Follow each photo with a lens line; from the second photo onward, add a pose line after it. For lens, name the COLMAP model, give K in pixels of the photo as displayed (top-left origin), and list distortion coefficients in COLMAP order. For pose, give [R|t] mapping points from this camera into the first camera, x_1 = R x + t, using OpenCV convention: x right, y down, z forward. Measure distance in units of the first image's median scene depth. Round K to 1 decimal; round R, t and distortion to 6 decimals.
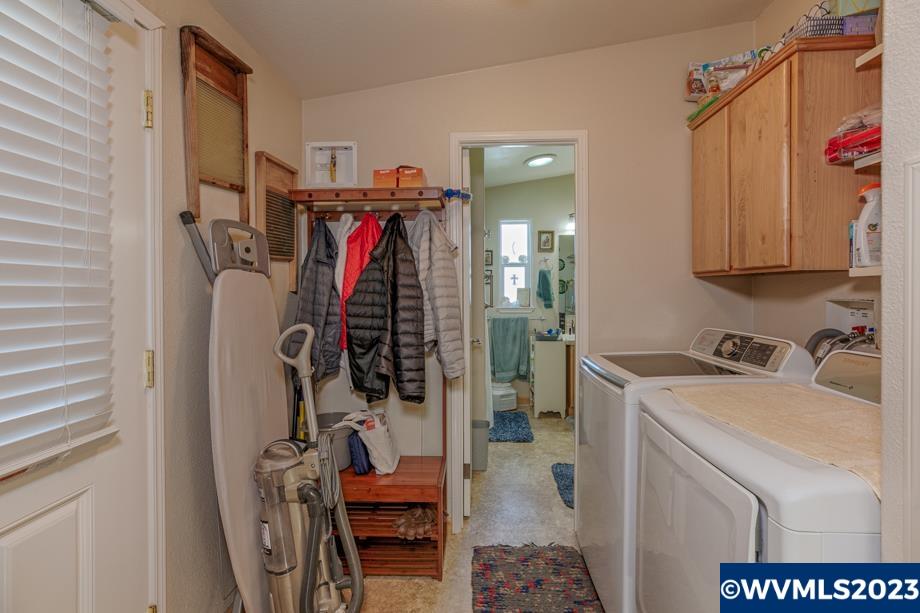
lens RADIAL K [[418.2, 0, 470.8], [0, 418.2, 293.2], [0, 0, 1]] dist [-0.010813, 0.002938]
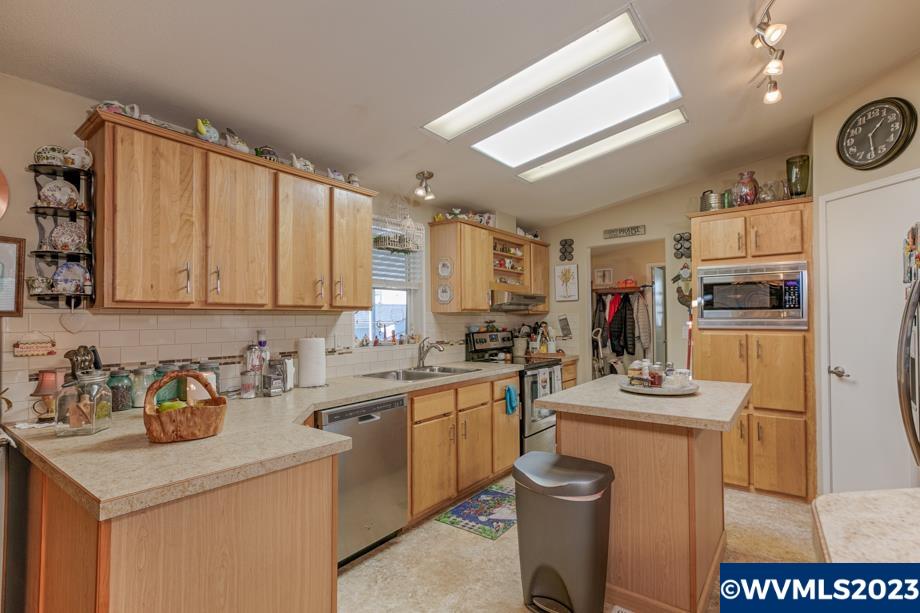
lens RADIAL K [[438.3, 0, 454.3], [0, 438.3, 310.5], [0, 0, 1]] dist [-0.009333, 0.002488]
pose [[0.816759, -0.014444, -0.576798, 0.274536], [0.000948, 0.999719, -0.023693, 0.000712], [0.576978, 0.018805, 0.816543, -0.999195]]
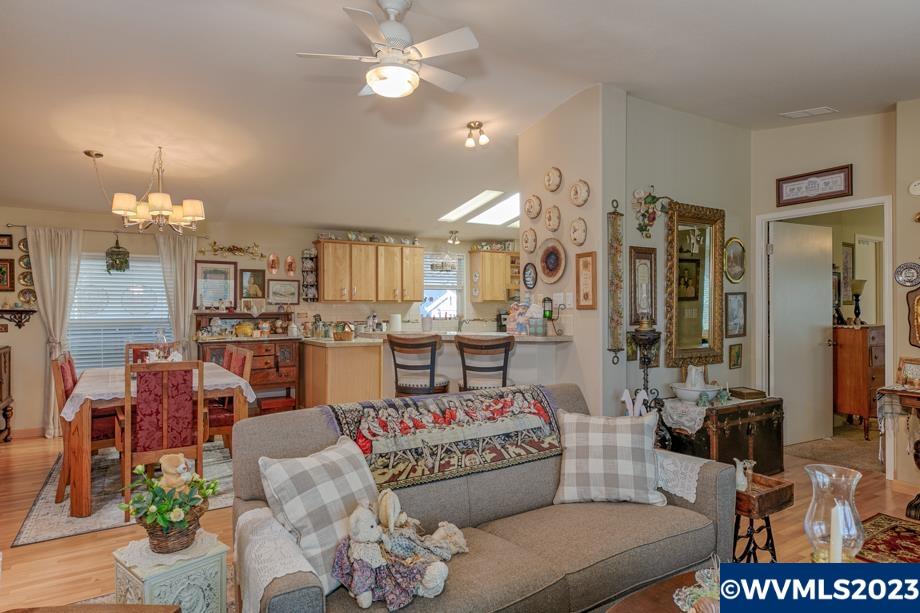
lens RADIAL K [[536.3, 0, 465.8], [0, 536.3, 305.4], [0, 0, 1]] dist [0.007855, -0.000865]
pose [[0.559229, 0.000166, -0.829013, 1.206421], [-0.003832, 0.999990, -0.002385, -0.000913], [0.829004, 0.004510, 0.559224, -1.345564]]
